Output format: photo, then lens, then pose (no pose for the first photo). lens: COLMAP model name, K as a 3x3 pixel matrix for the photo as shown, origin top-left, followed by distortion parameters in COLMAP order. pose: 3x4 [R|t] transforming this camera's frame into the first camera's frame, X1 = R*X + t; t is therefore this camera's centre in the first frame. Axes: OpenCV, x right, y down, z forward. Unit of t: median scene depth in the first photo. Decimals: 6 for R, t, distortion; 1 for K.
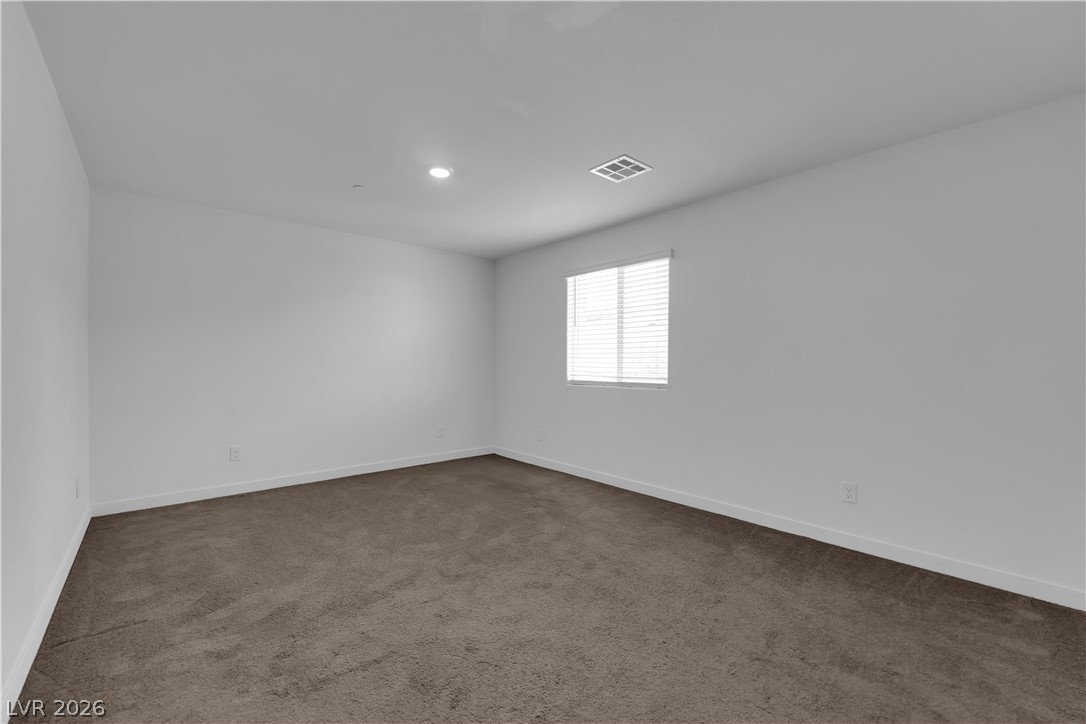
lens RADIAL K [[437.1, 0, 543.4], [0, 437.1, 358.7], [0, 0, 1]] dist [-0.017938, -0.000033]
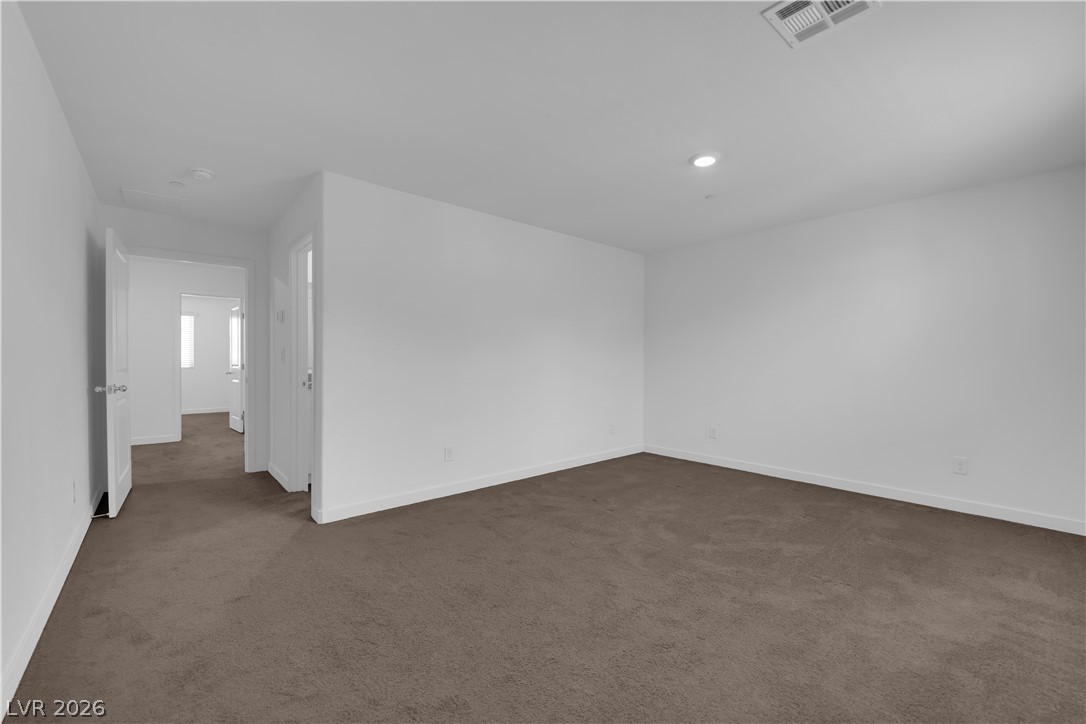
lens RADIAL K [[437.1, 0, 541.2], [0, 437.1, 360.1], [0, 0, 1]] dist [-0.017938, -0.000033]
pose [[-0.011621, -0.002975, -0.999928, 0.737629], [0.004896, 0.999983, -0.003032, 0.008866], [0.999920, -0.004931, -0.011606, 0.655511]]
